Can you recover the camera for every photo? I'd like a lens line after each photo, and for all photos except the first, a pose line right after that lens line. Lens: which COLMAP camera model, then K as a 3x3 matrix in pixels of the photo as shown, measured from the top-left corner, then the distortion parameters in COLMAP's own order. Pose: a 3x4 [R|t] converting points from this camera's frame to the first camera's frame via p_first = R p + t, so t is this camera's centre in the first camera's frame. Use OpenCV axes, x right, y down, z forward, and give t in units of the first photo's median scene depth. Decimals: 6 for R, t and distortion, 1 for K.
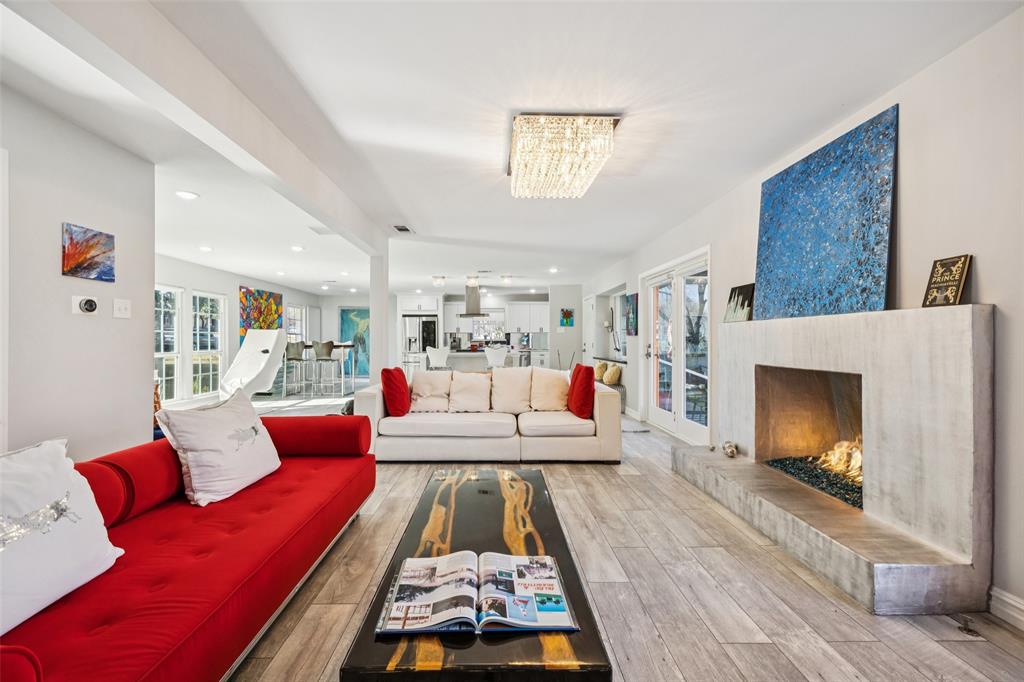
lens RADIAL K [[411.0, 0, 498.7], [0, 411.0, 339.9], [0, 0, 1]] dist [0.001591, 0.000462]
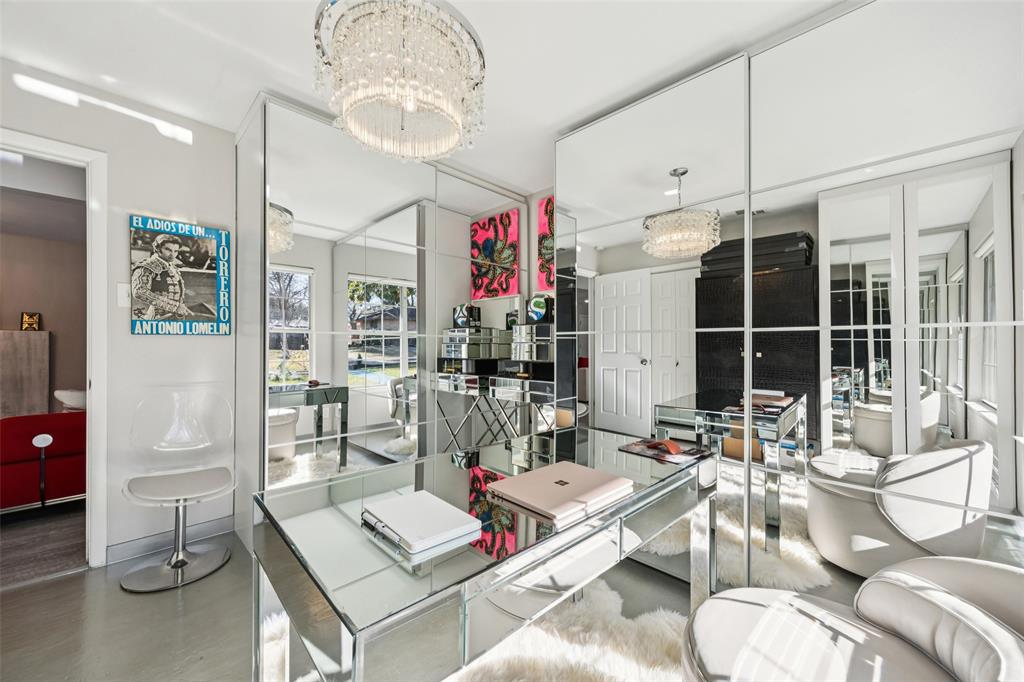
lens RADIAL K [[391.0, 0, 513.0], [0, 391.0, 340.6], [0, 0, 1]] dist [-0.005758, 0.000738]
pose [[-0.684353, -0.001169, 0.729150, -1.767766], [-0.001802, 0.999998, -0.000088, -0.011824], [-0.729149, -0.001374, -0.684354, 0.248552]]
